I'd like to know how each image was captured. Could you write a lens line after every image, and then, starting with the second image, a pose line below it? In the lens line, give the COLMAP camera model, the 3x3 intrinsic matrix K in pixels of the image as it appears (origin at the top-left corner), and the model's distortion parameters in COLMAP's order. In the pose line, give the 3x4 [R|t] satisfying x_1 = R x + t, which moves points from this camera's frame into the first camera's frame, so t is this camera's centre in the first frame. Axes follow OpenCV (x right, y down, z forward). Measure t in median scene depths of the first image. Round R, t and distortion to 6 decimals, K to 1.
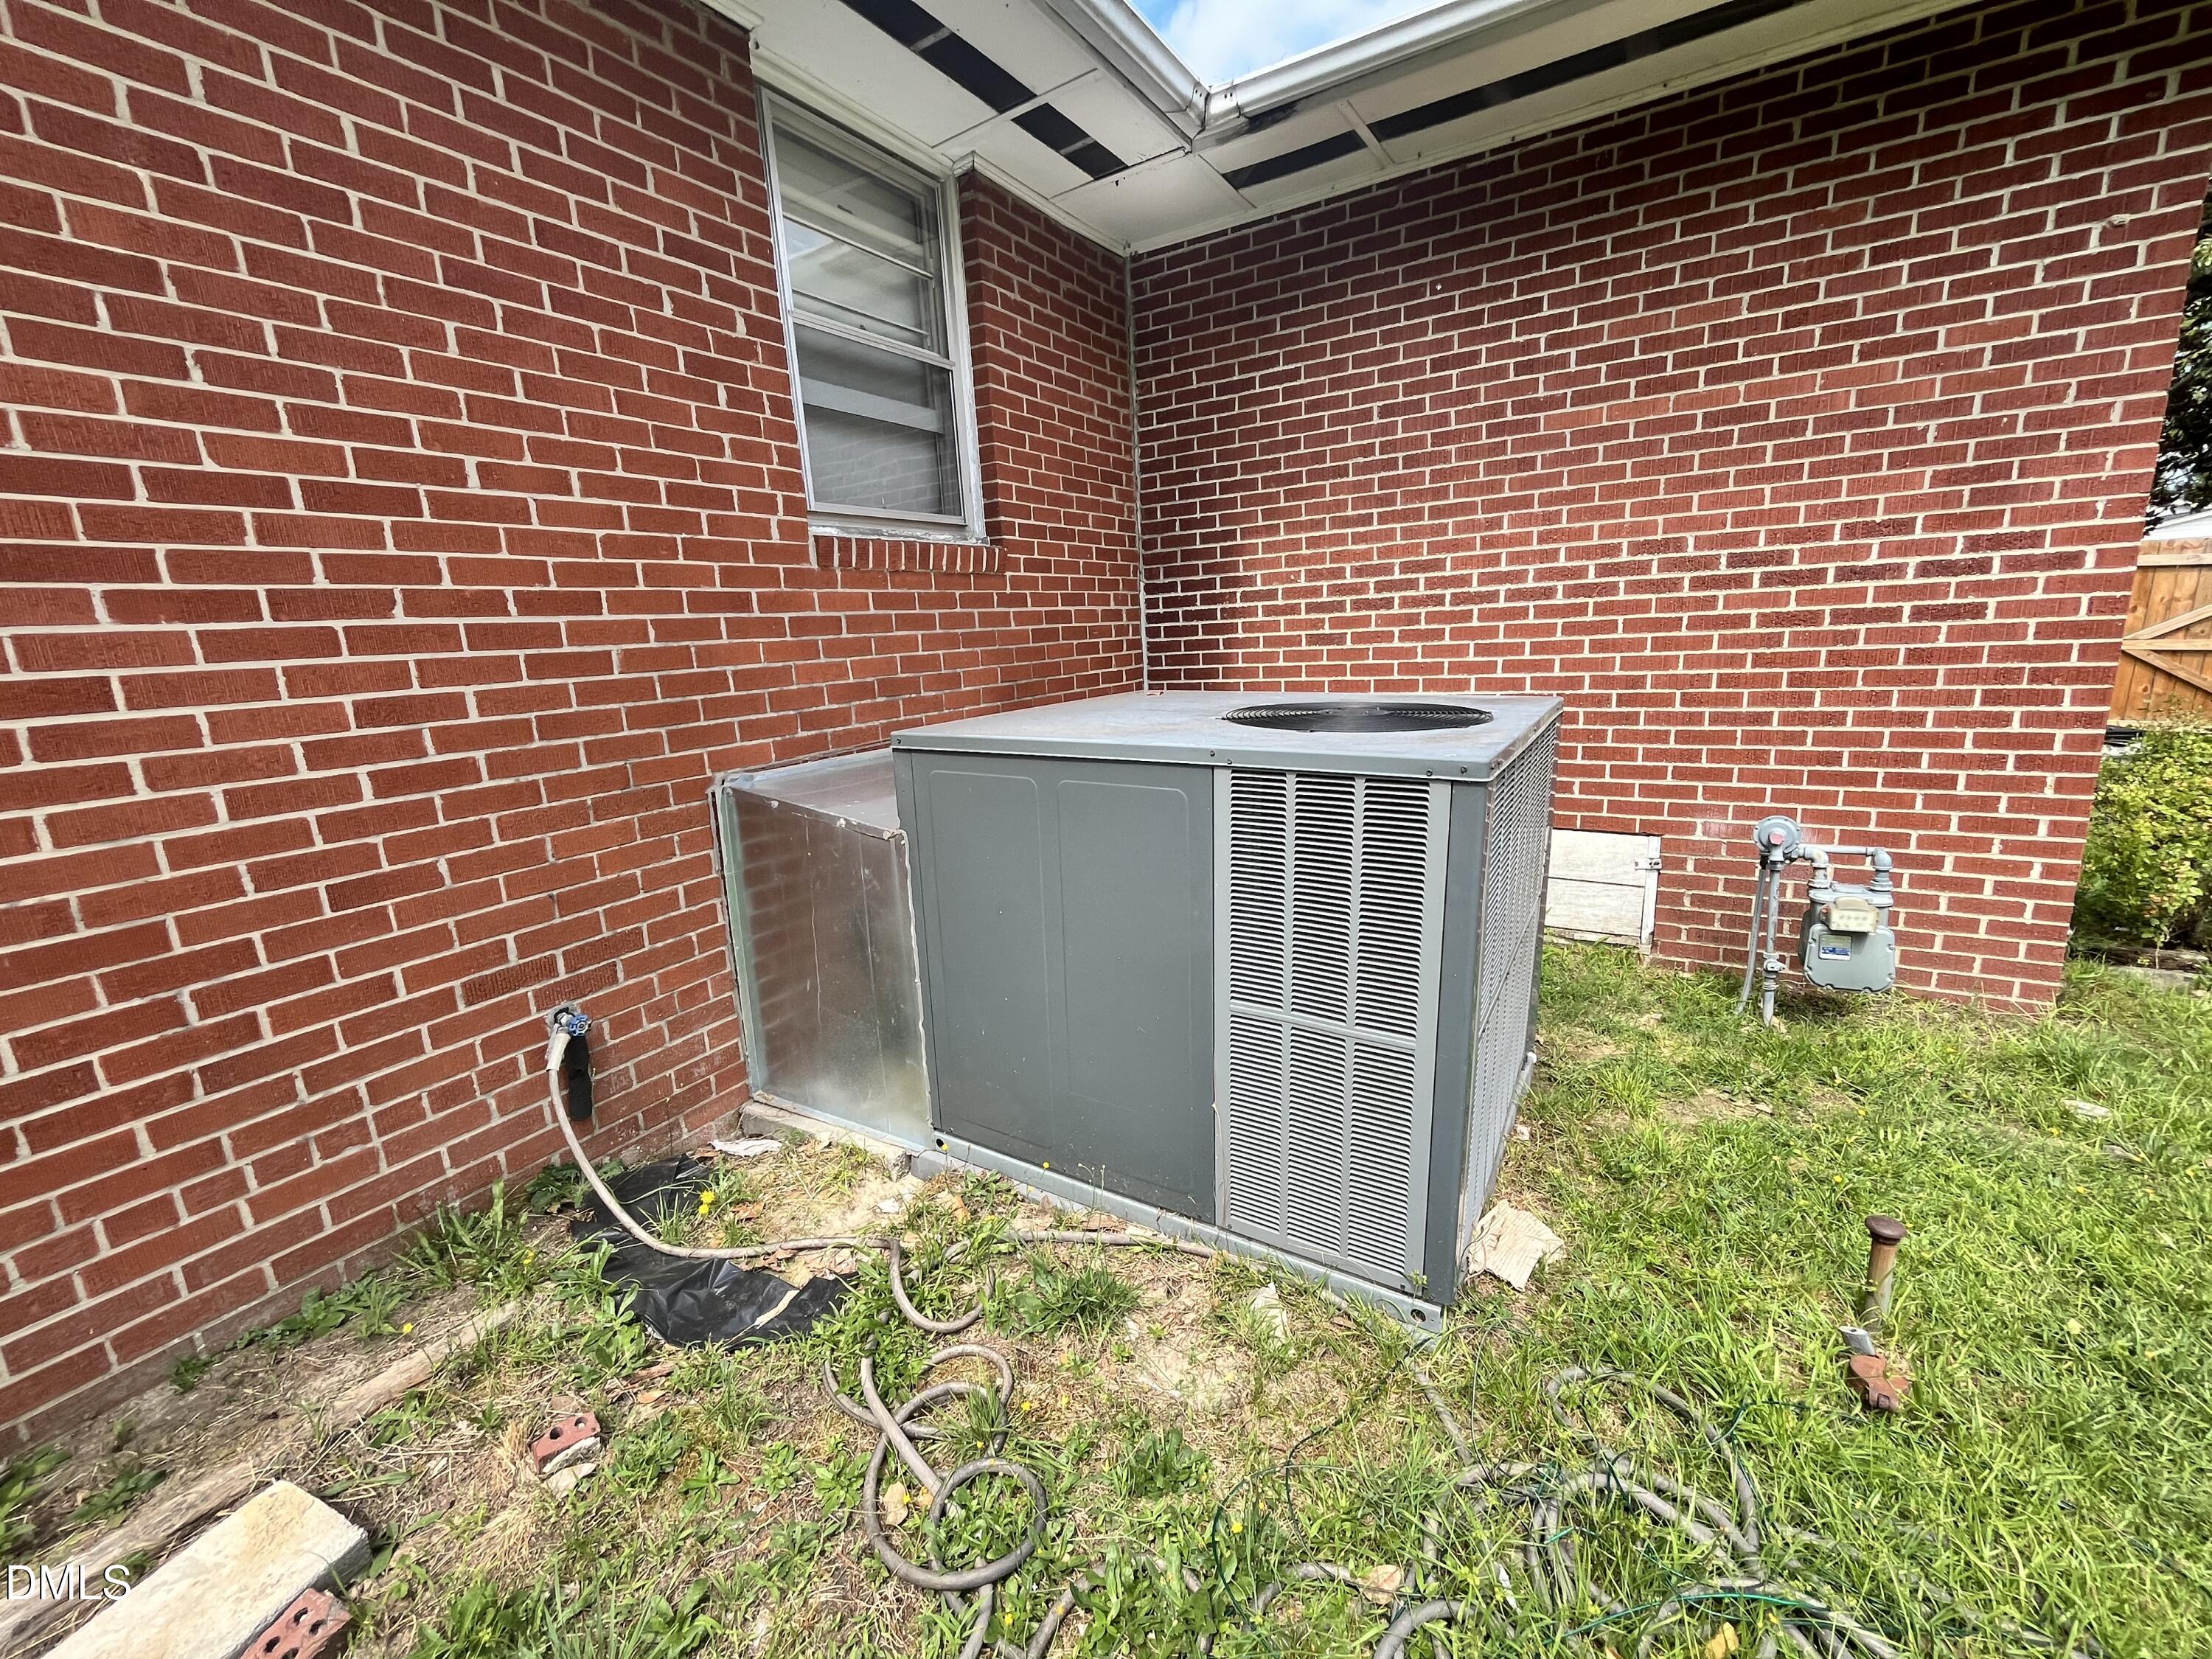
lens RADIAL K [[886.6, 0, 1106.0], [0, 886.6, 829.5], [0, 0, 1]] dist [0.003477, 0.000054]
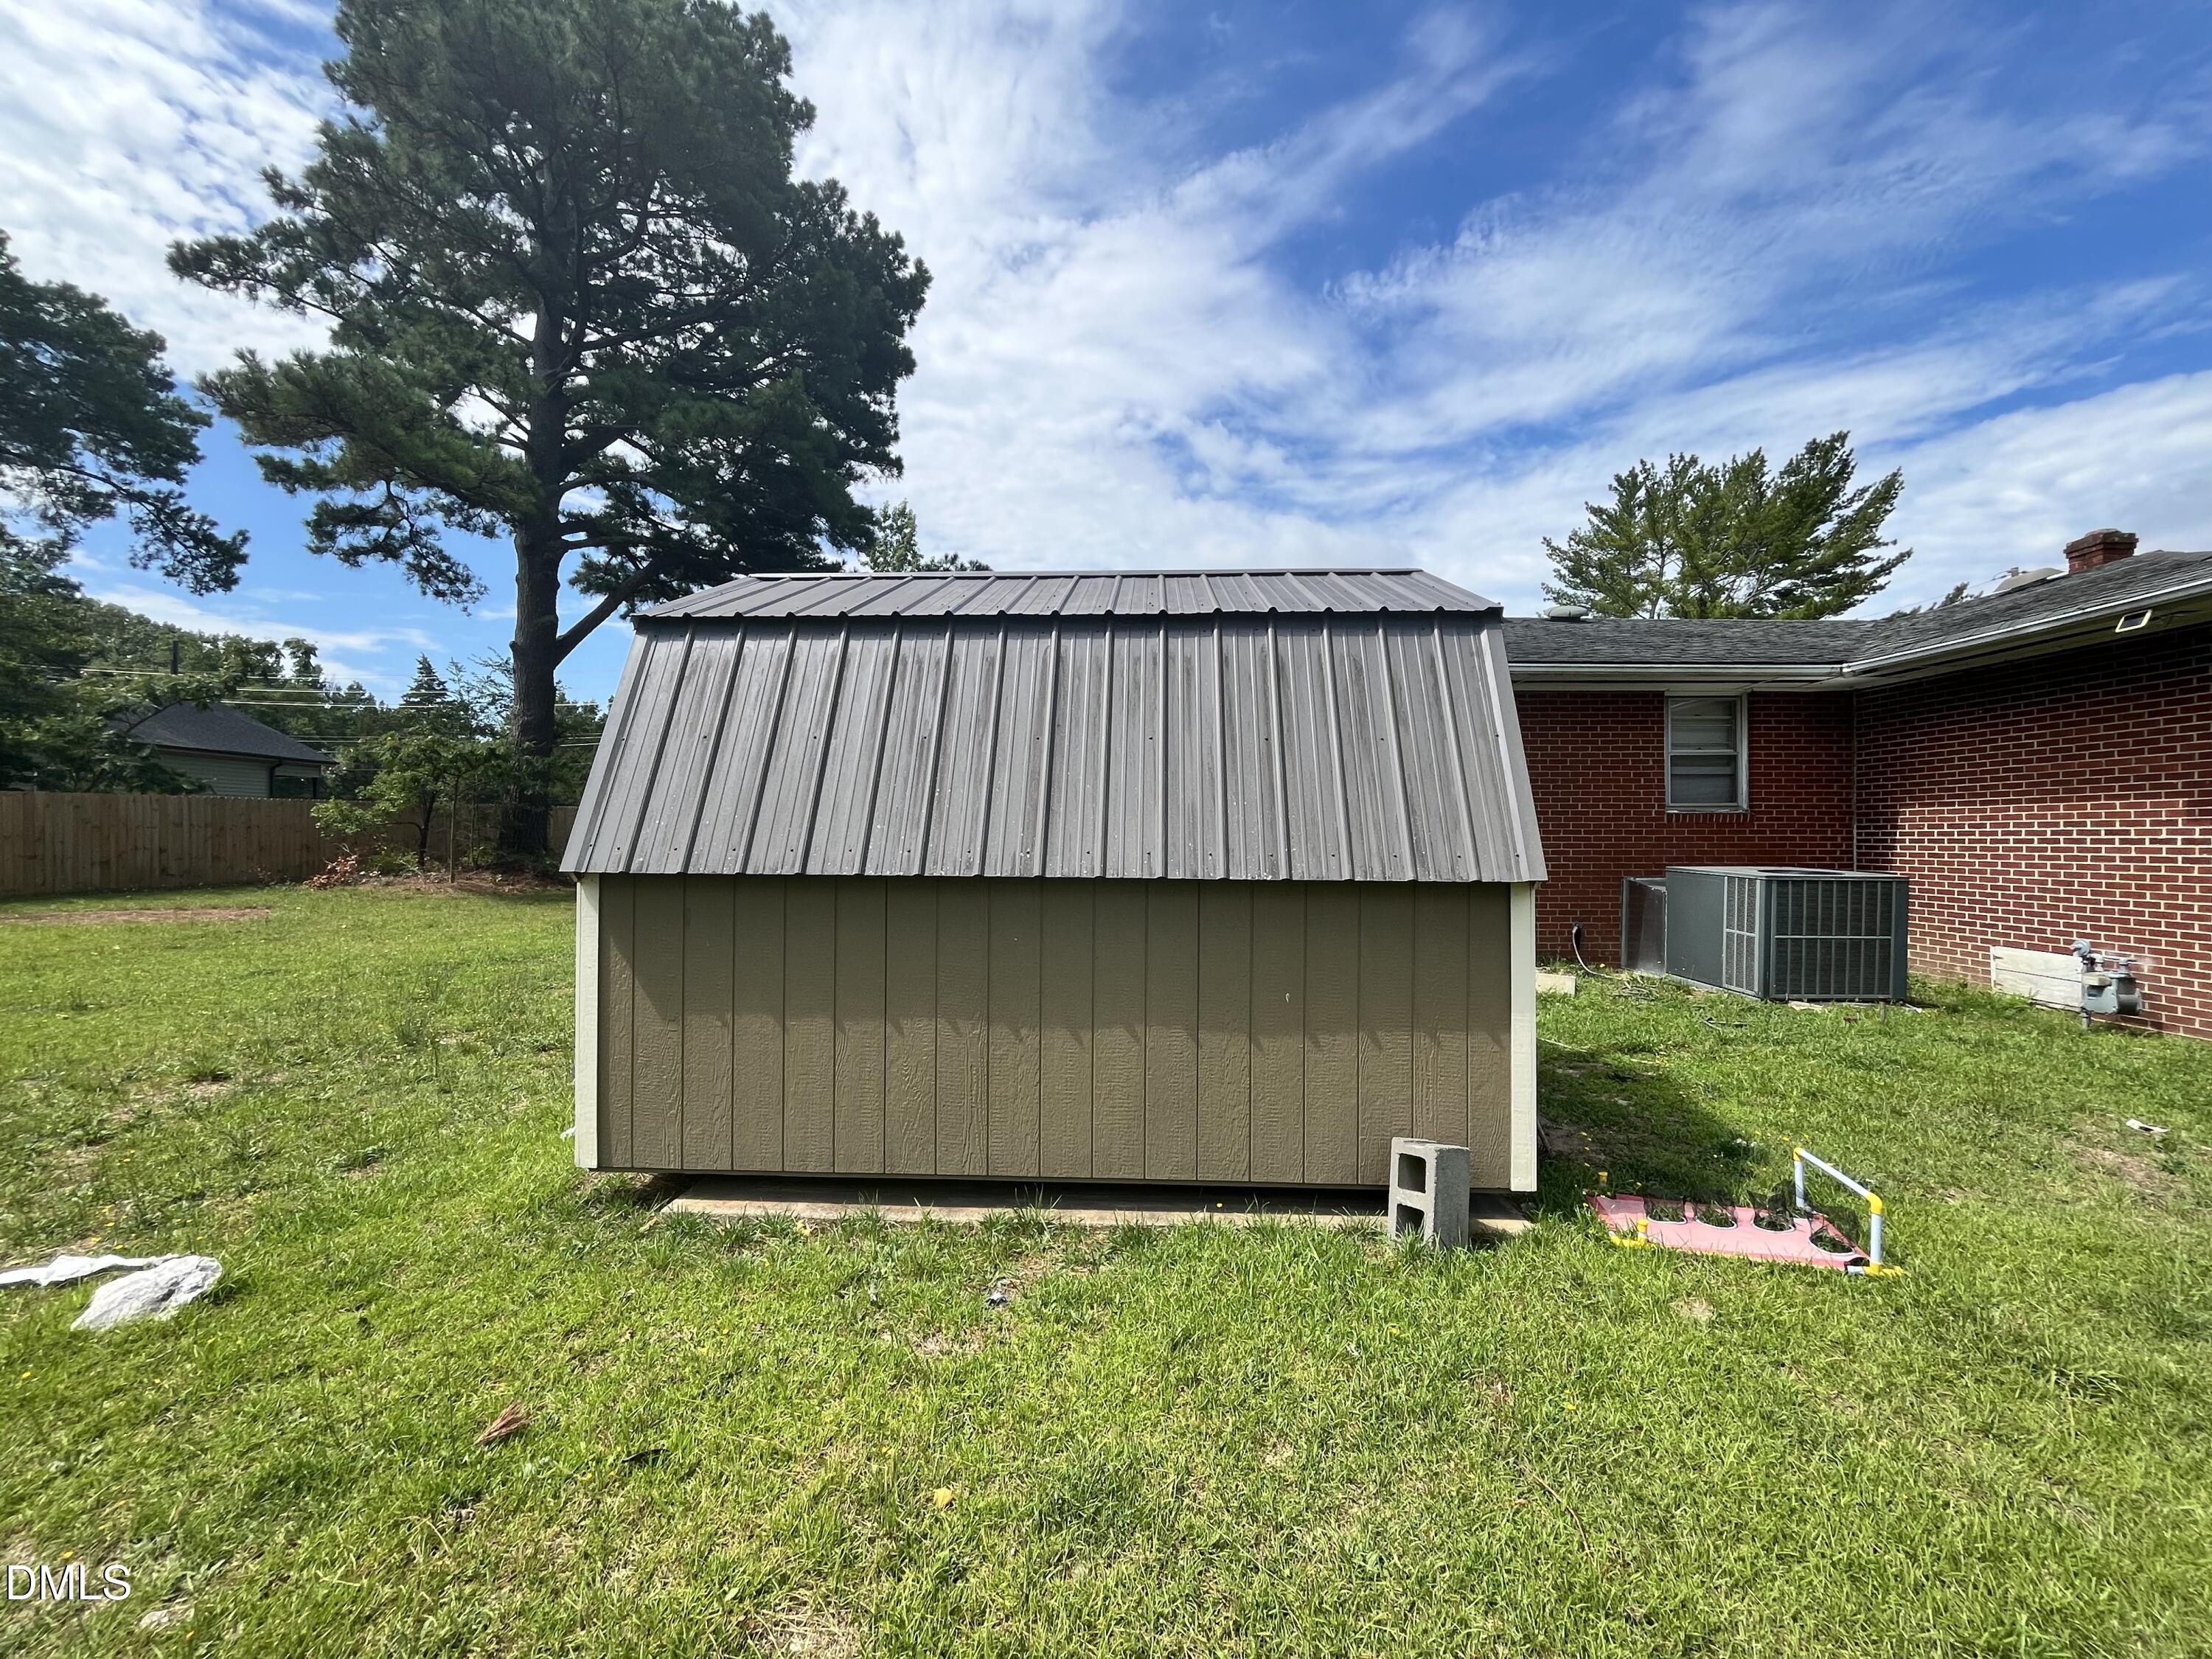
lens RADIAL K [[886.6, 0, 1106.0], [0, 886.6, 829.5], [0, 0, 1]] dist [0.003477, 0.000054]
pose [[0.505704, 0.045771, -0.861492, 1.356031], [-0.217963, 0.972974, -0.076252, 0.409944], [0.834719, 0.226334, 0.502014, -2.226159]]
